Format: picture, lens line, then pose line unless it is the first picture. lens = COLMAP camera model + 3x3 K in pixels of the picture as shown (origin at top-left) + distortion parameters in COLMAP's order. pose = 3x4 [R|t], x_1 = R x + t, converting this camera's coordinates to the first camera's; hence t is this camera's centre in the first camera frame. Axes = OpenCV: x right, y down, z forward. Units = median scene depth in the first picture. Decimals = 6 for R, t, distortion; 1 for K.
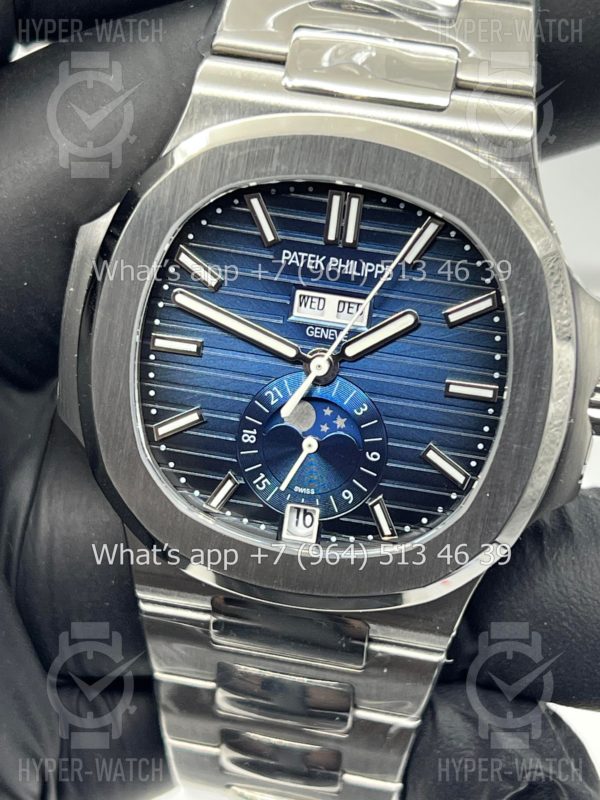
lens RADIAL K [[1871.1, 0, 294.6], [0, 1871.1, 399.9], [0, 0, 1]] dist [0.241289, 0.000000]
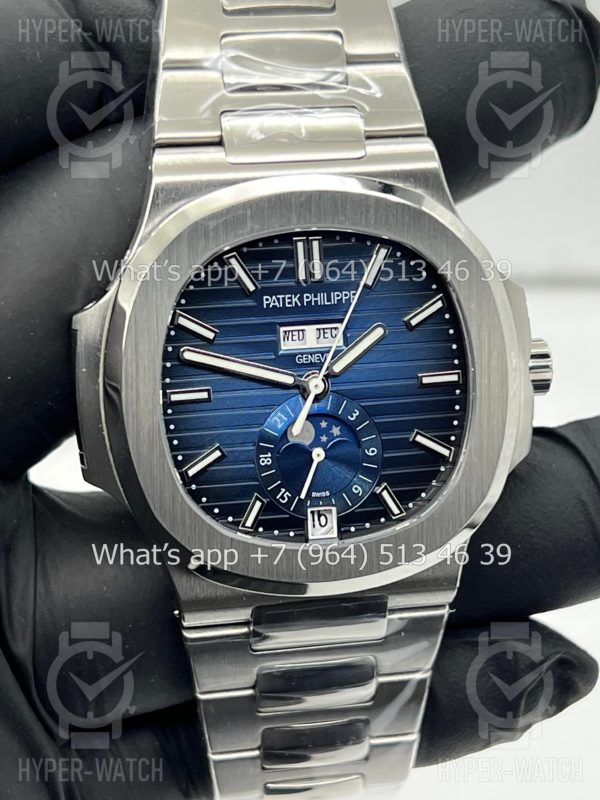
lens RADIAL K [[1871.1, 0, 306.2], [0, 1871.1, 398.9], [0, 0, 1]] dist [0.241289, 0.000000]
pose [[0.932840, -0.212883, 0.290671, -0.333036], [0.230106, 0.972819, -0.025991, 0.019007], [-0.277237, 0.091131, 0.956470, -0.122178]]
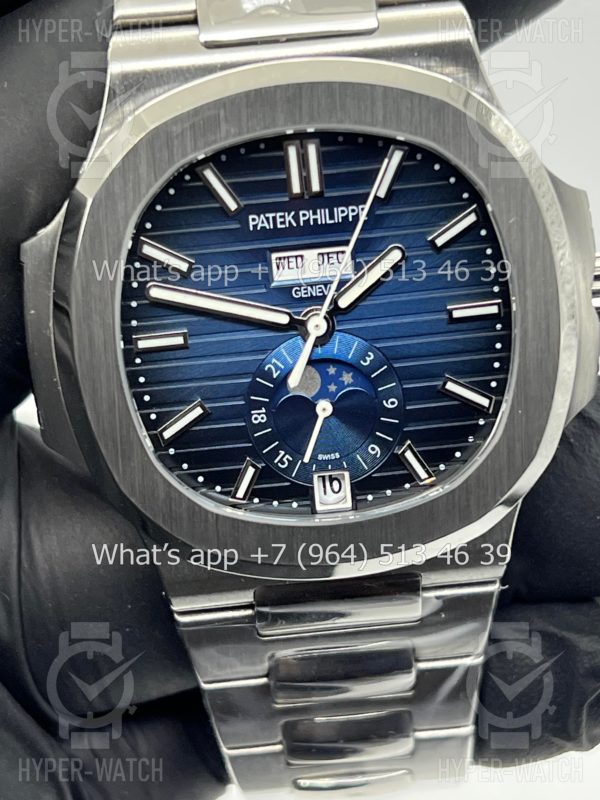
lens RADIAL K [[1871.1, 0, 300.7], [0, 1871.1, 400.5], [0, 0, 1]] dist [0.241289, 0.000000]
pose [[0.956767, -0.252870, 0.143715, -0.139252], [0.249102, 0.967480, 0.043935, -0.024757], [-0.150151, -0.006236, 0.988643, 0.061135]]
